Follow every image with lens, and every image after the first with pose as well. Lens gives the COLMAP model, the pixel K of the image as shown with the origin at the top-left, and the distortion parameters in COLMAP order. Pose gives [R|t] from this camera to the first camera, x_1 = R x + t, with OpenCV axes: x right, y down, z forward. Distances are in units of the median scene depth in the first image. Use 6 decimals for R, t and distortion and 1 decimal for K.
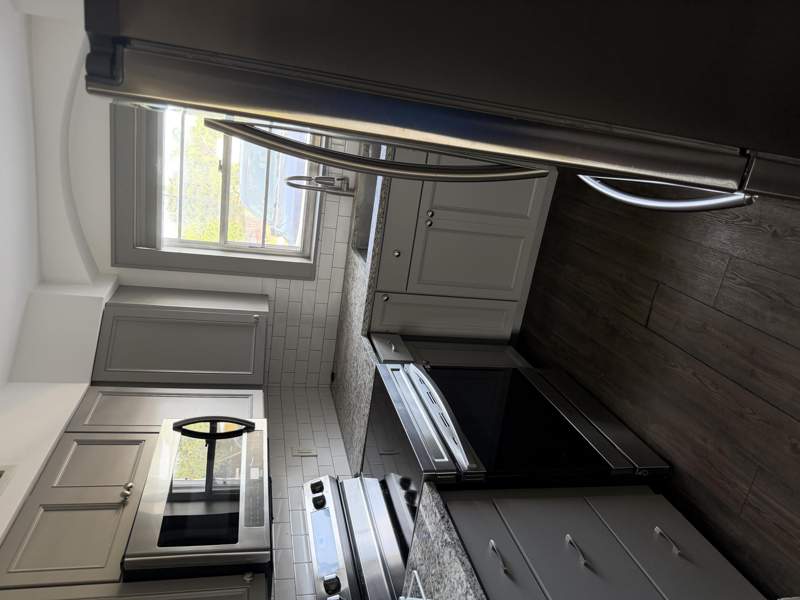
lens RADIAL K [[550.8, 0, 396.7], [0, 550.8, 295.0], [0, 0, 1]] dist [0.073386, -0.095640]
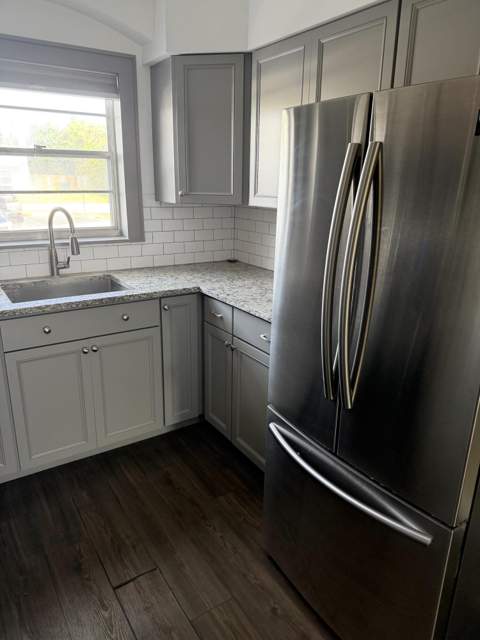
lens RADIAL K [[440.7, 0, 240.0], [0, 440.7, 320.0], [0, 0, 1]] dist [0.073386, -0.095640]
pose [[0.239638, 0.956419, 0.166840, -0.060043], [-0.593288, 0.280290, -0.754617, 0.296073], [-0.768494, 0.081851, 0.634600, 0.233064]]
